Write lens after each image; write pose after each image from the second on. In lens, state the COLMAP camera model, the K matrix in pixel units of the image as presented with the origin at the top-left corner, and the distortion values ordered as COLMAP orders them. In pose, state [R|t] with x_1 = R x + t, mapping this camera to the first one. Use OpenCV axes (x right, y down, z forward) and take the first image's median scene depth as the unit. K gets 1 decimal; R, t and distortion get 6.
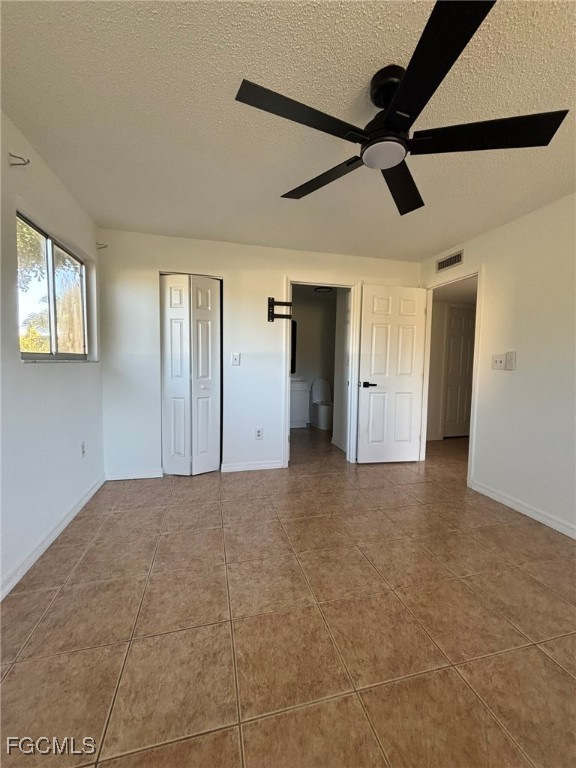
lens RADIAL K [[310.0, 0, 288.0], [0, 310.0, 384.0], [0, 0, 1]] dist [0.000859, 0.000155]
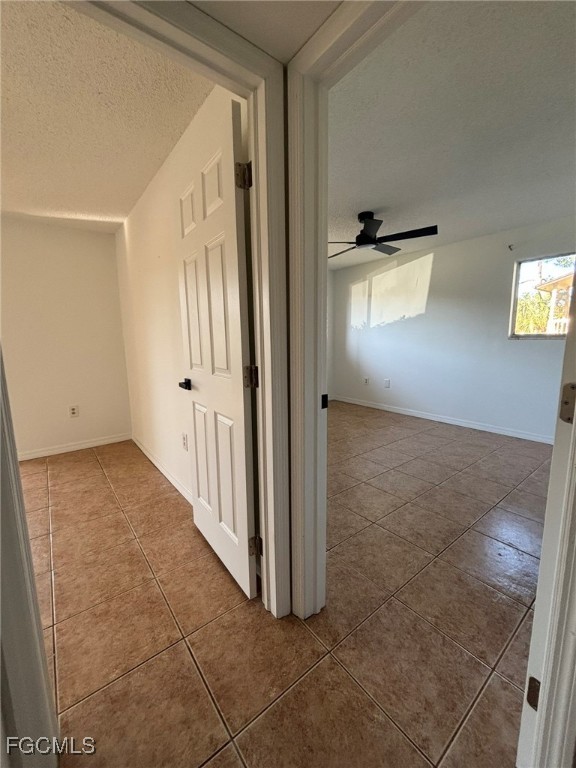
lens RADIAL K [[310.0, 0, 288.0], [0, 310.0, 384.0], [0, 0, 1]] dist [0.000859, 0.000155]
pose [[-0.914757, 0.053408, -0.400459, 1.690932], [-0.031527, 0.978764, 0.202550, -0.177792], [0.402772, 0.197909, -0.893648, 2.815413]]
